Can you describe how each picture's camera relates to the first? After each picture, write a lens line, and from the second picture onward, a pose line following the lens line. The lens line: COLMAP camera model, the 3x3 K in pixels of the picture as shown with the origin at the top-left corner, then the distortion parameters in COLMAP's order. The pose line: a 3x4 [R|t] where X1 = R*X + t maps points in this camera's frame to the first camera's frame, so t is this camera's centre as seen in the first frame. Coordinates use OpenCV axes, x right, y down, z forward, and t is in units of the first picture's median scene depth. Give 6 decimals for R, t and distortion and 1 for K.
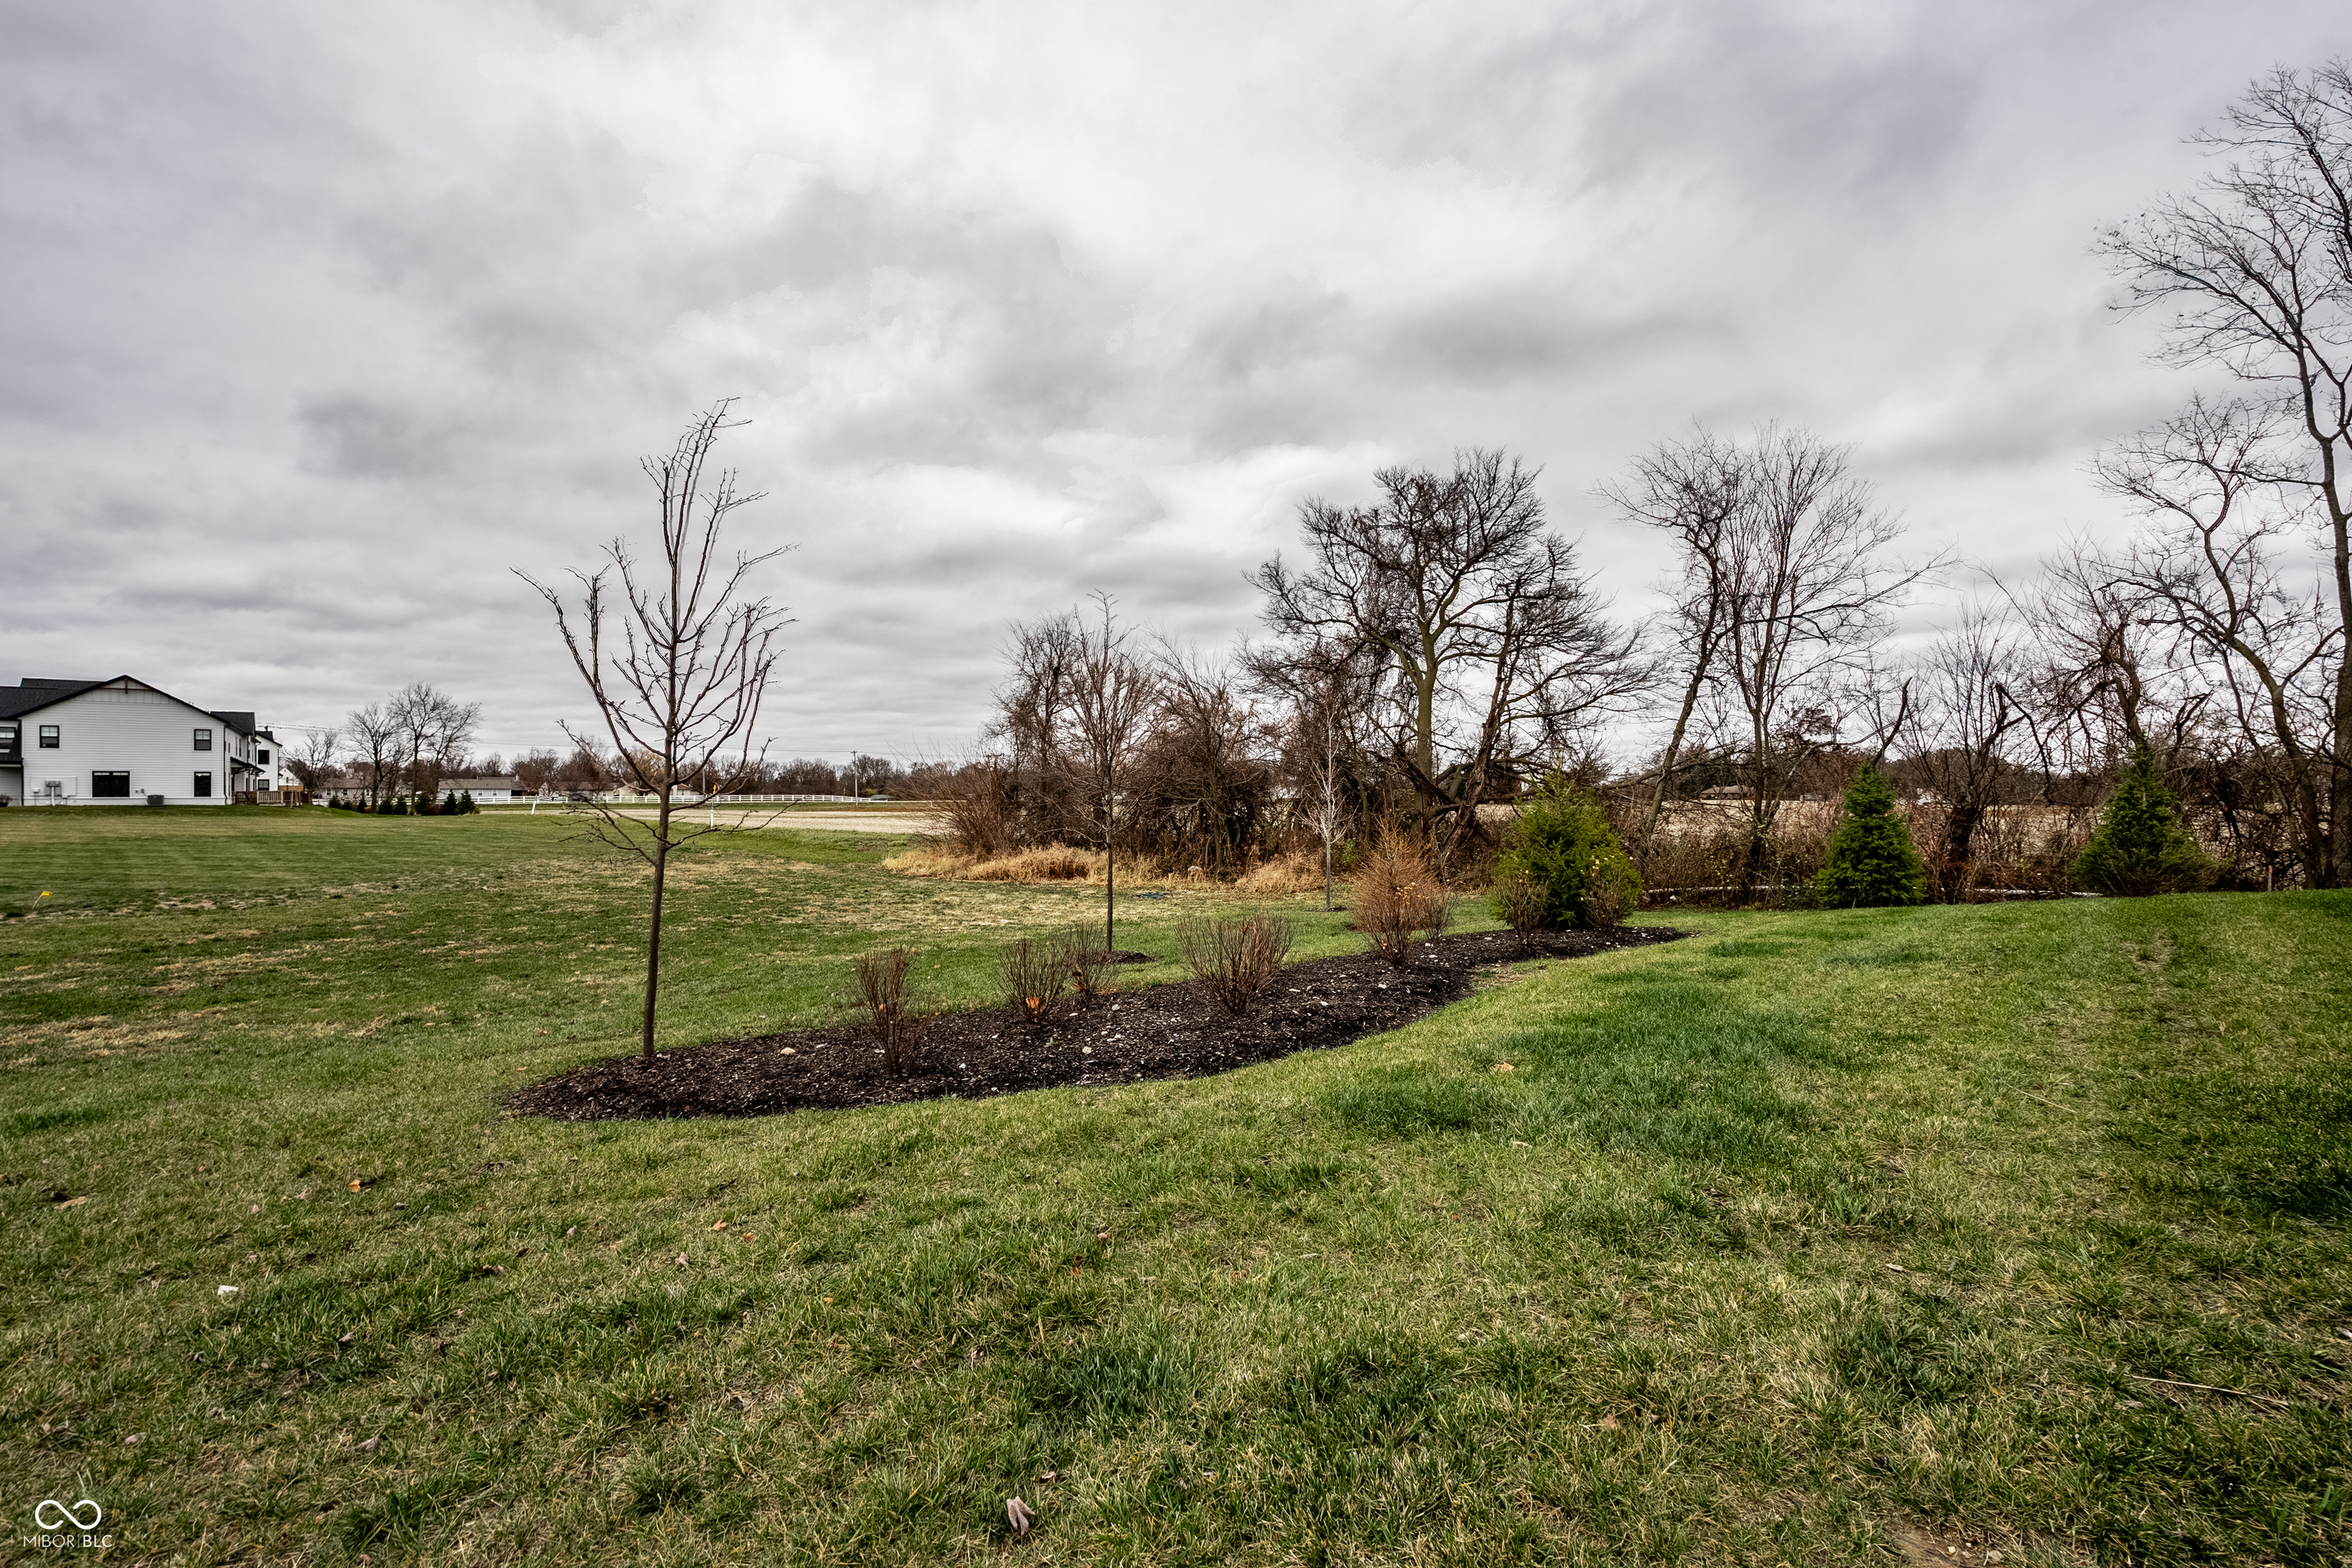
lens RADIAL K [[1052.9, 0, 1180.8], [0, 1052.9, 786.5], [0, 0, 1]] dist [-0.002771, -0.000124]
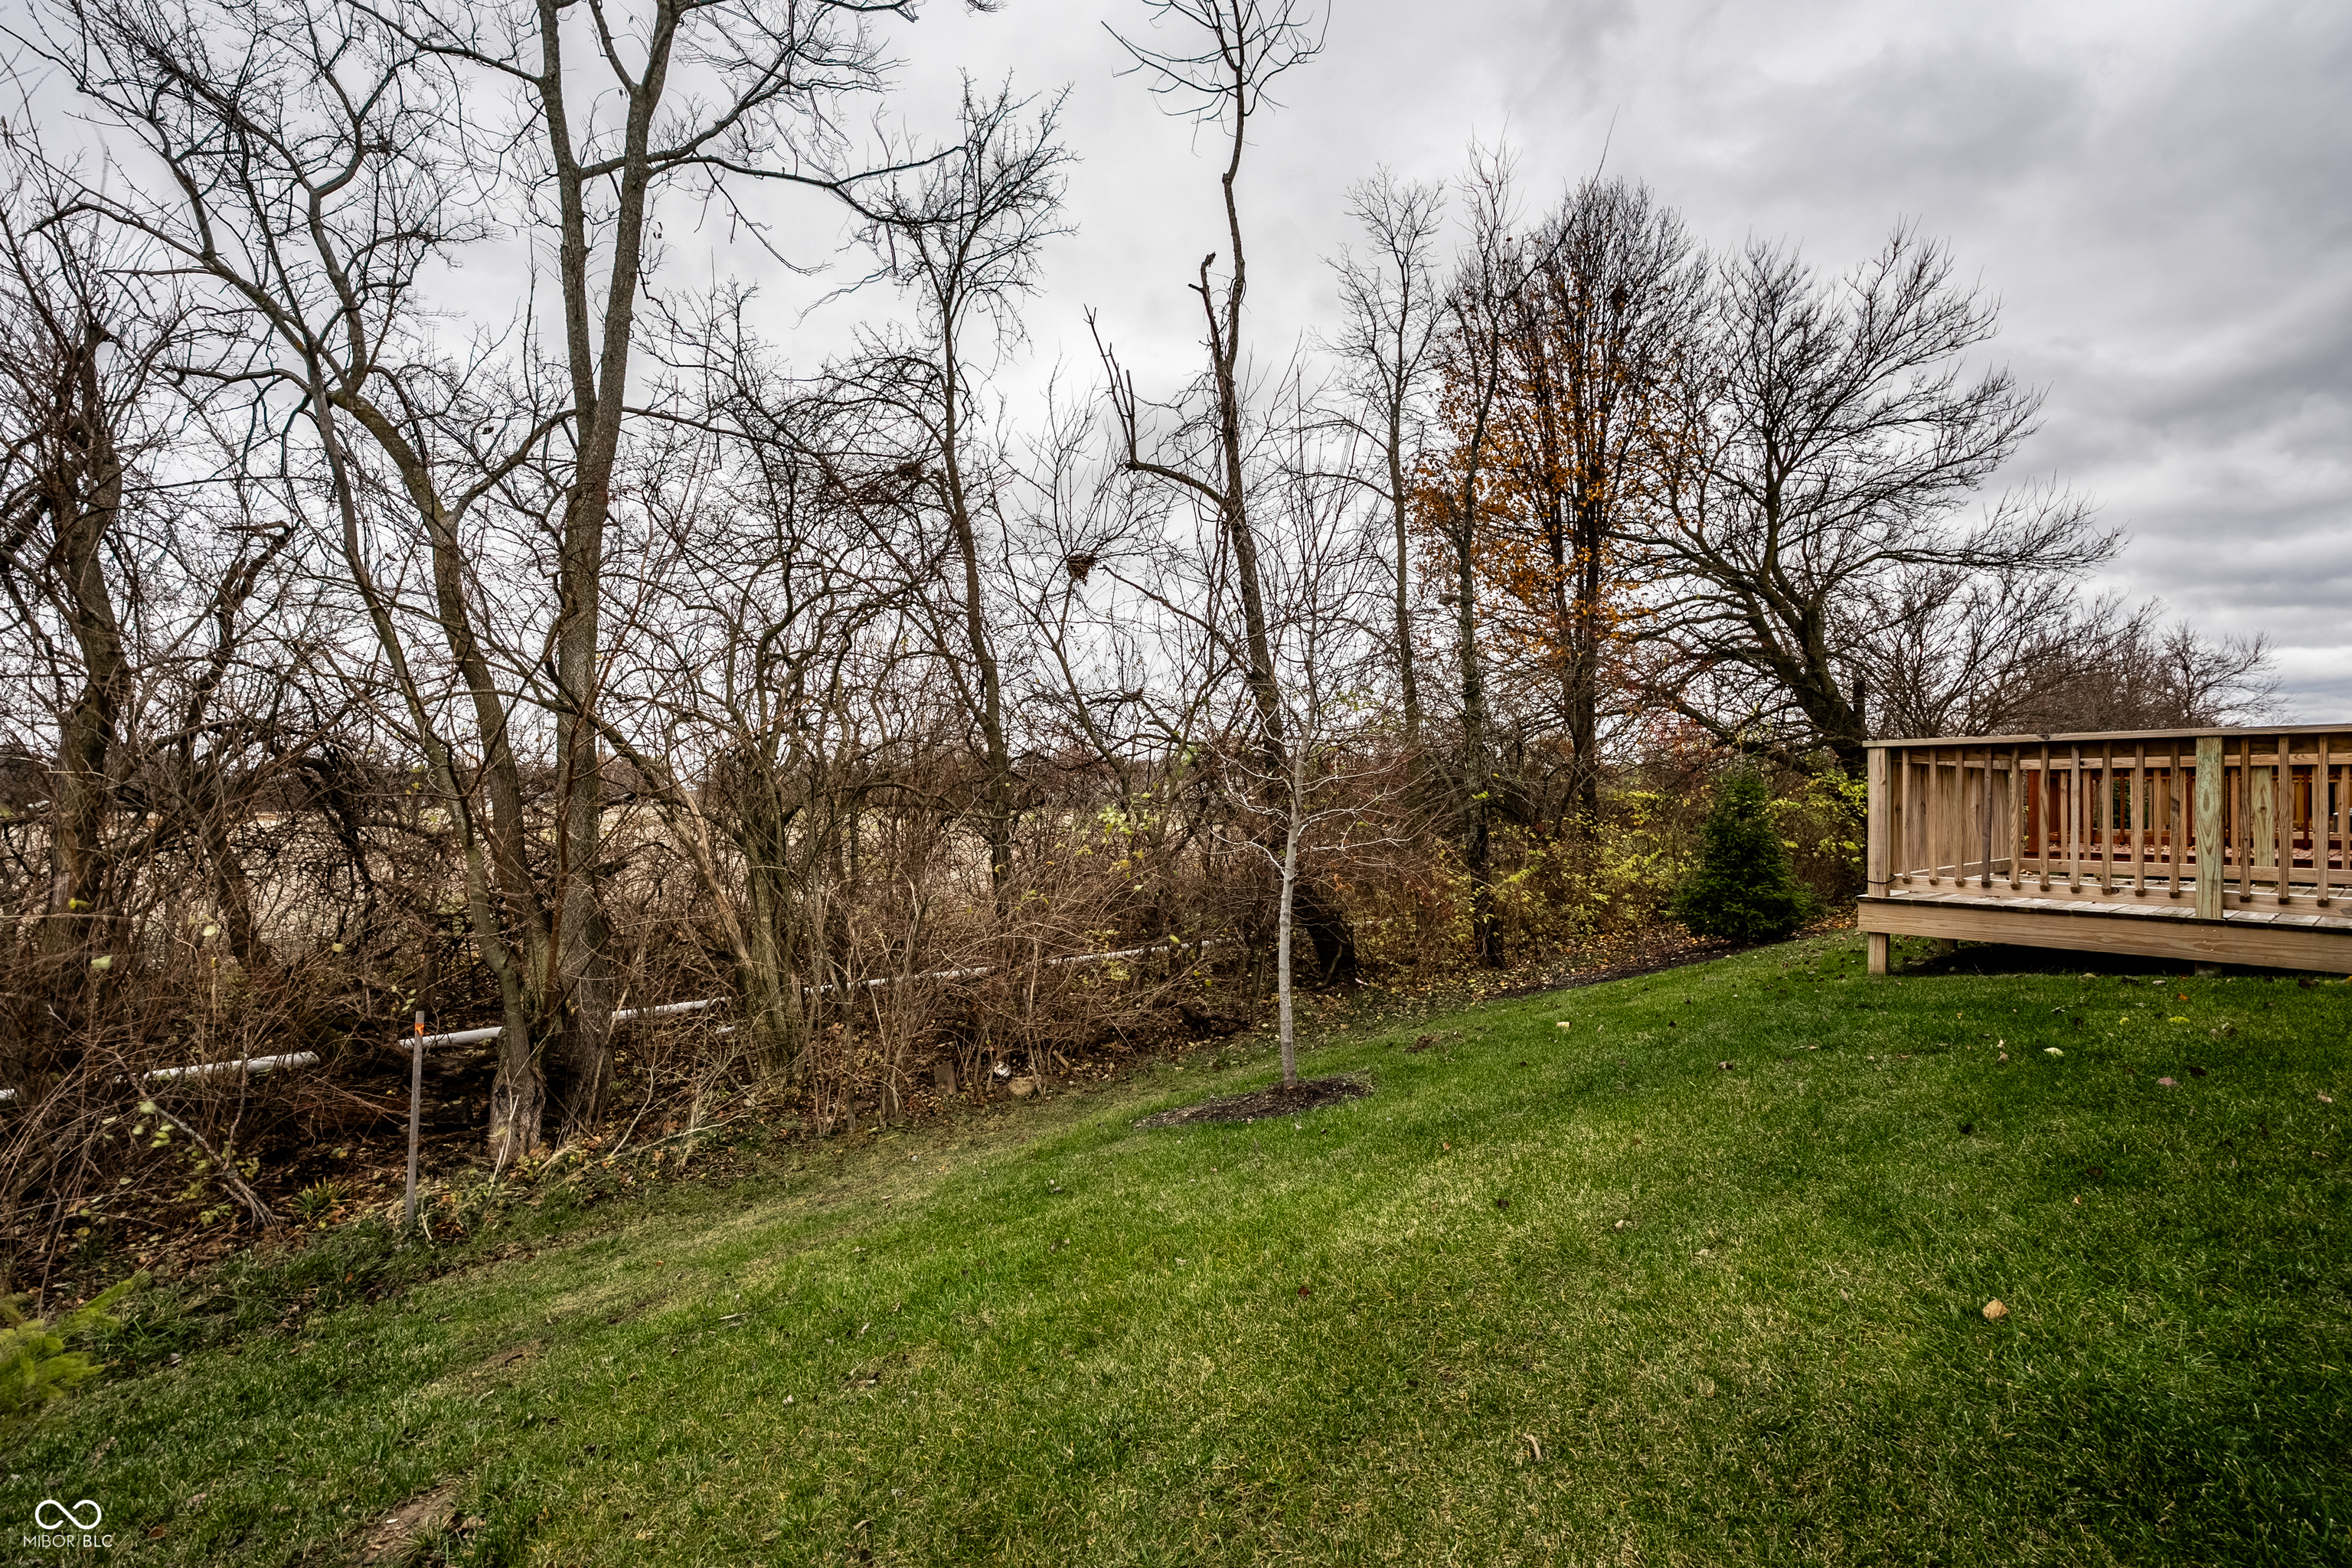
lens RADIAL K [[1052.9, 0, 1180.8], [0, 1052.9, 786.5], [0, 0, 1]] dist [-0.002771, -0.000124]
pose [[0.150582, 0.006593, 0.988575, 0.618861], [-0.007451, 0.999957, -0.005534, 0.004930], [-0.988569, -0.006533, 0.150625, 0.593412]]
